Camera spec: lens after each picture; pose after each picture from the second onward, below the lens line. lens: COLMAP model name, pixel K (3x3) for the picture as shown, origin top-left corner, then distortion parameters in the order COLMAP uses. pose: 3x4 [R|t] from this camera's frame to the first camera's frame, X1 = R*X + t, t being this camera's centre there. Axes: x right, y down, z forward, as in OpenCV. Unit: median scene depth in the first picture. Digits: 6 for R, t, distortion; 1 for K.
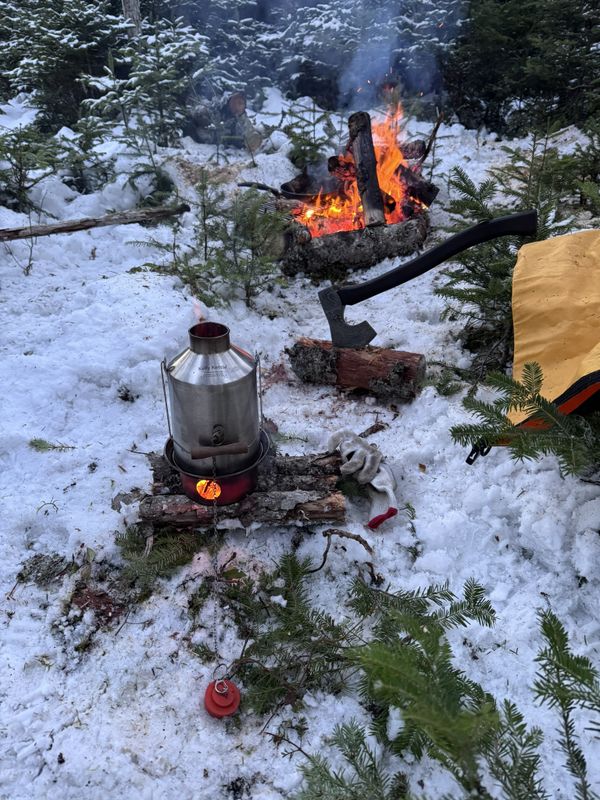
lens RADIAL K [[556.8, 0, 298.5], [0, 556.8, 393.8], [0, 0, 1]] dist [0.054788, -0.027728]
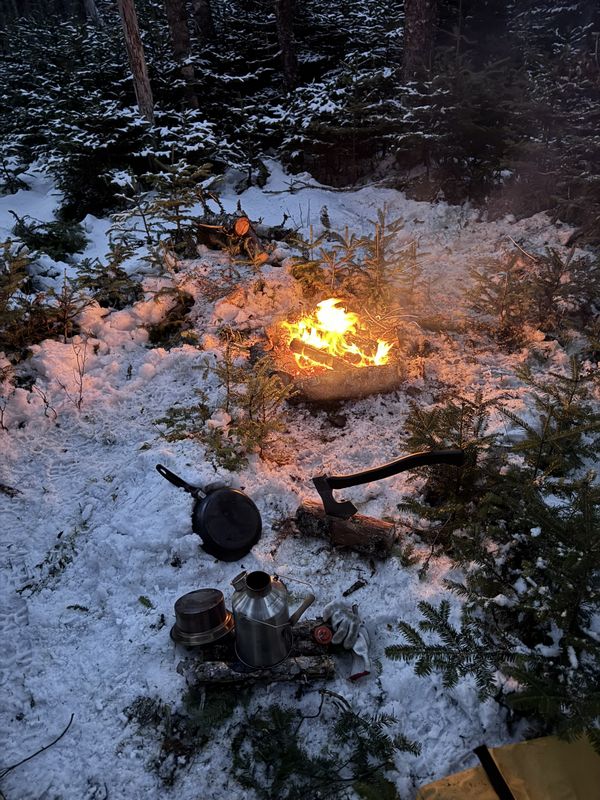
lens RADIAL K [[556.8, 0, 302.3], [0, 556.8, 398.5], [0, 0, 1]] dist [0.054788, -0.027728]
pose [[0.999772, -0.020064, -0.007256, 0.020715], [0.020482, 0.997799, 0.063076, -0.497078], [0.005975, -0.063210, 0.997982, -0.365352]]
